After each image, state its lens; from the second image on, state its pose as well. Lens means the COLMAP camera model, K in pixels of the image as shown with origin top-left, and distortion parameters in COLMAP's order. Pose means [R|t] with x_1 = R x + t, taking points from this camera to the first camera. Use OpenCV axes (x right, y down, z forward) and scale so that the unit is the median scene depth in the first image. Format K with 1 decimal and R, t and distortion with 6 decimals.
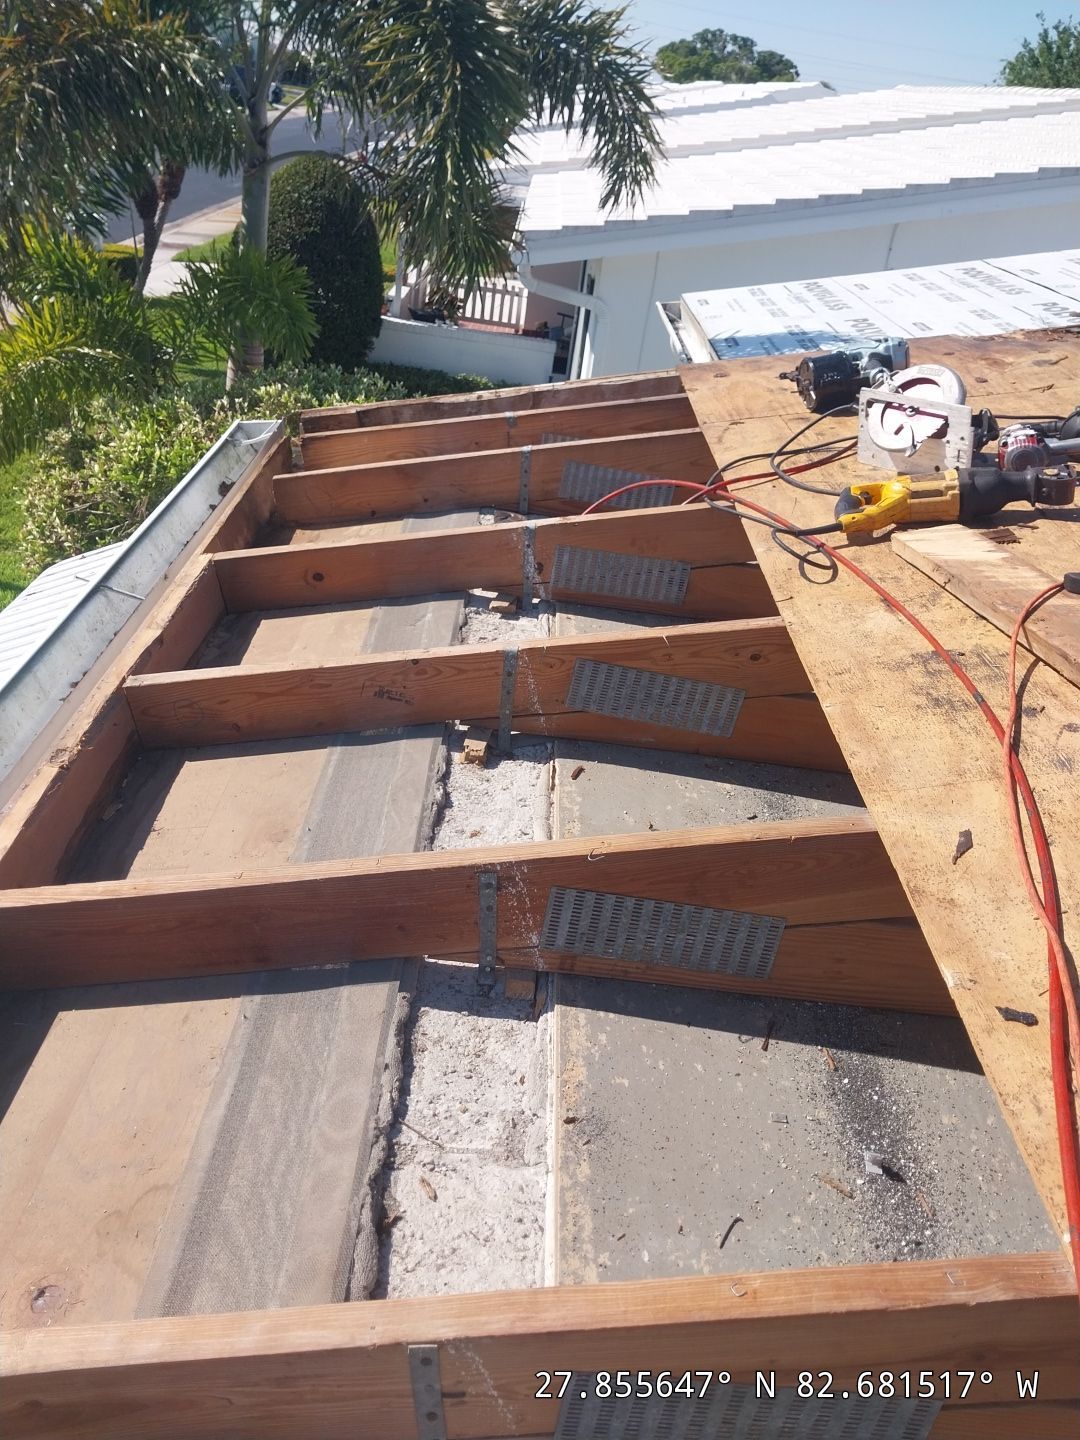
lens RADIAL K [[1168.3, 0, 540.0], [0, 1168.3, 720.0], [0, 0, 1]] dist [0.037887, -0.052001]
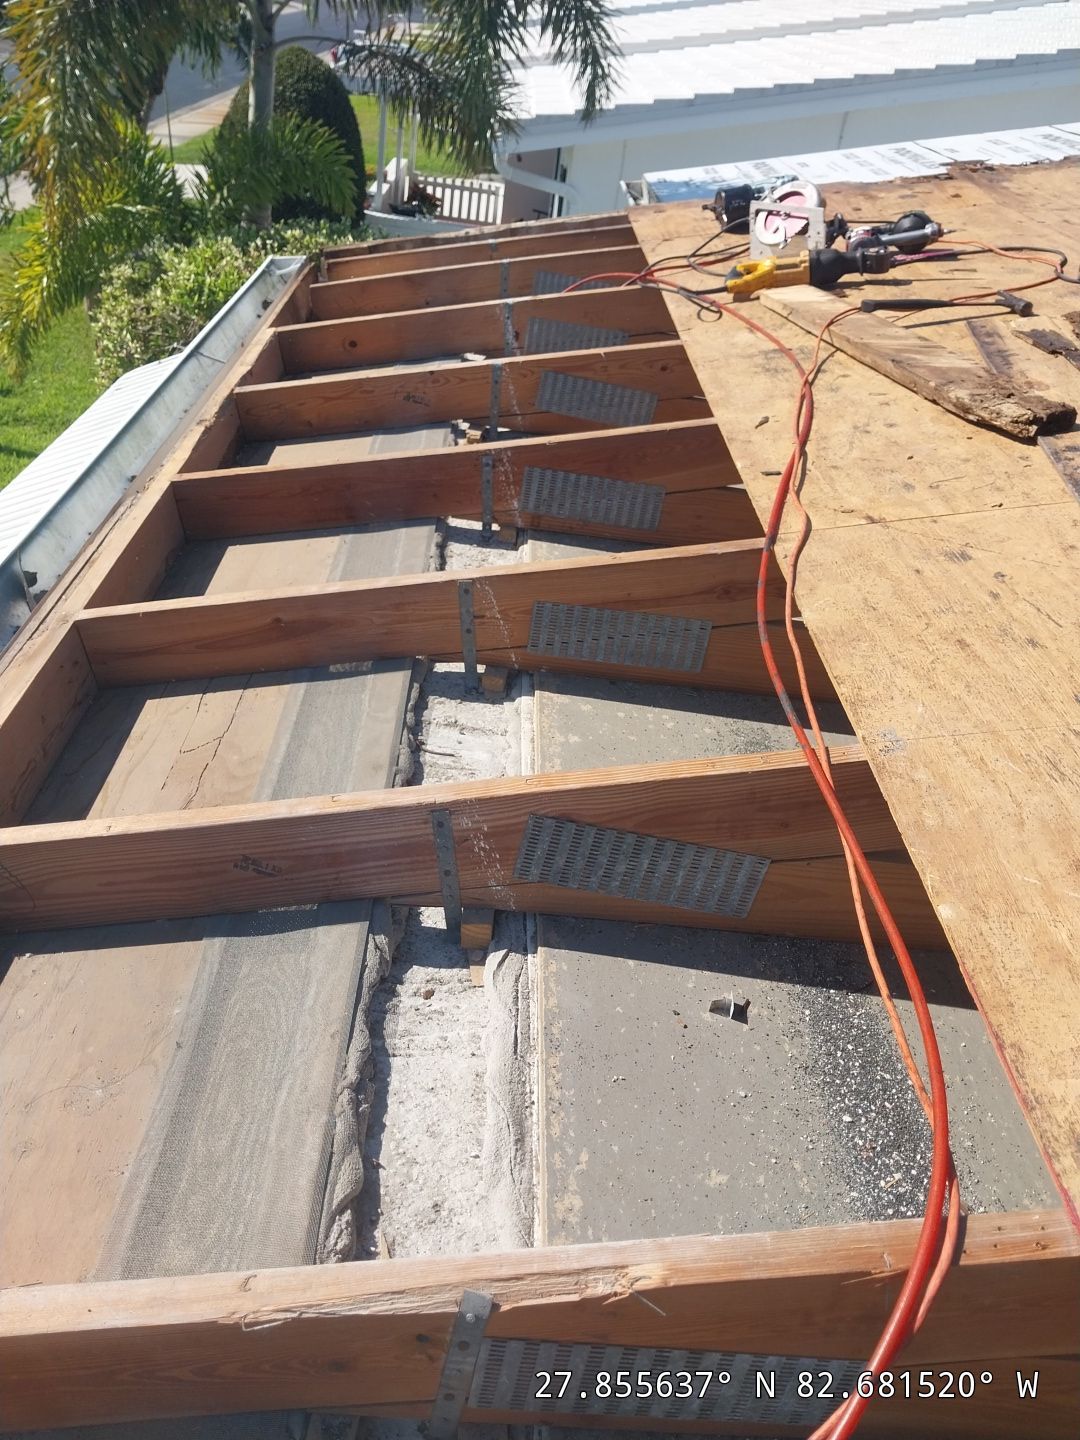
lens RADIAL K [[1196.2, 0, 540.0], [0, 1196.2, 720.0], [0, 0, 1]] dist [0.003091, -0.009033]
pose [[0.999836, -0.008300, 0.016112, 0.000135], [0.007369, 0.998345, 0.057031, 0.200235], [-0.016558, -0.056903, 0.998242, -0.352131]]
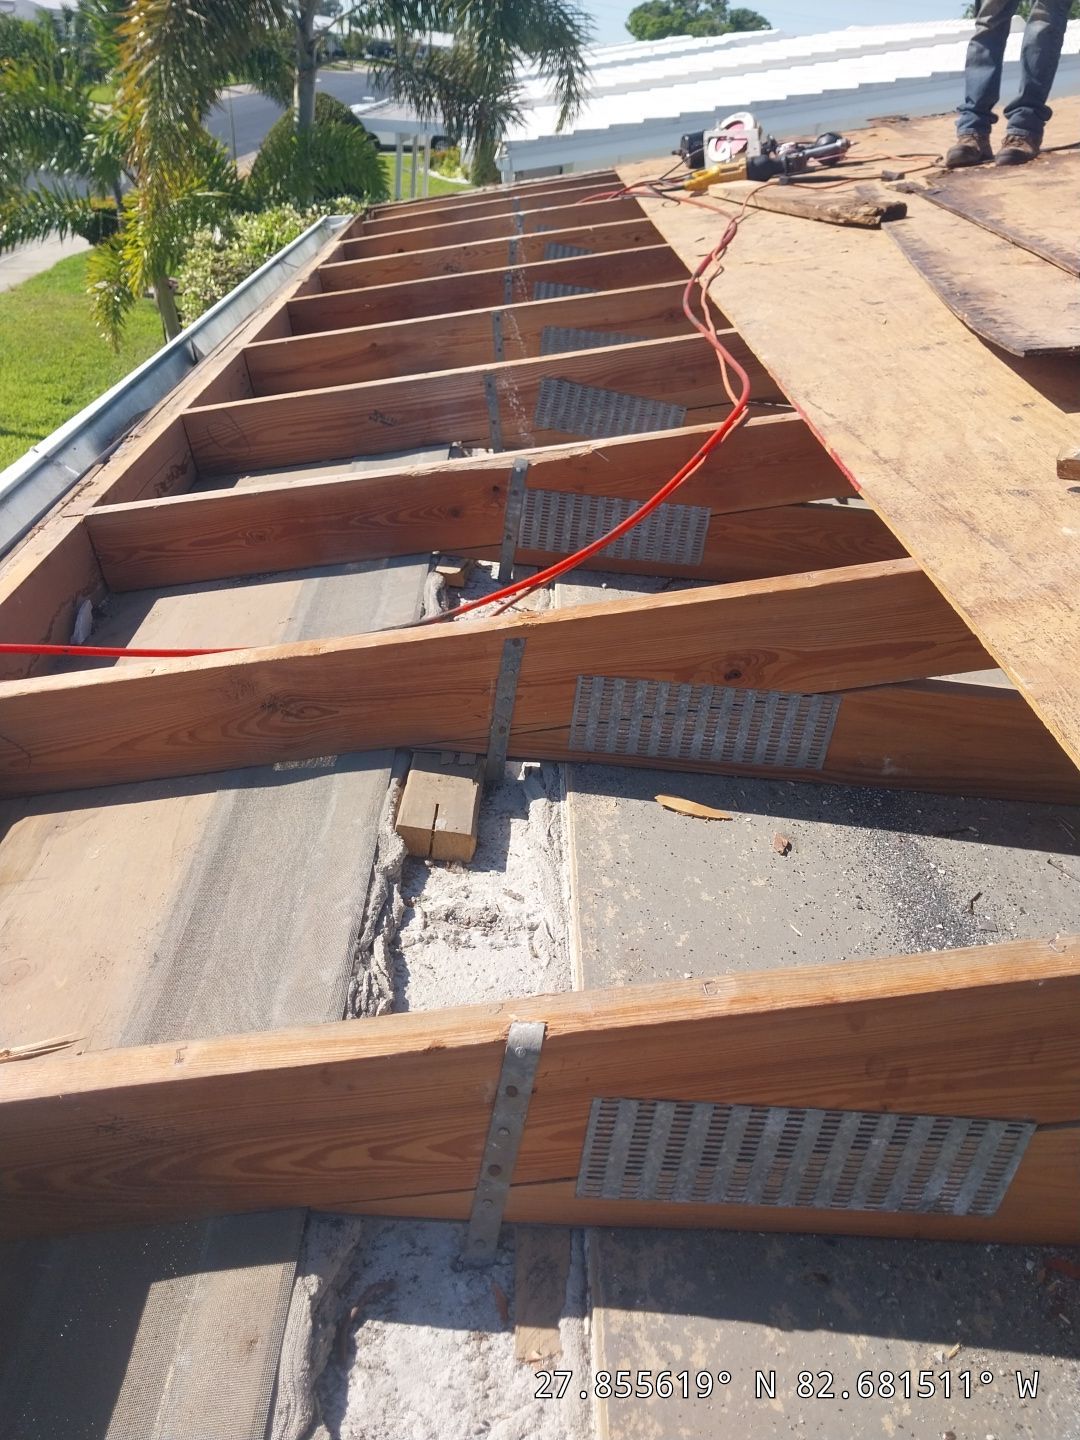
lens RADIAL K [[1219.5, 0, 540.0], [0, 1219.5, 720.0], [0, 0, 1]] dist [-0.002856, 0.011772]
pose [[0.999334, -0.036492, 0.000401, -0.007226], [0.036491, 0.999332, 0.001857, 0.498172], [-0.000469, -0.001841, 0.999998, -0.709984]]
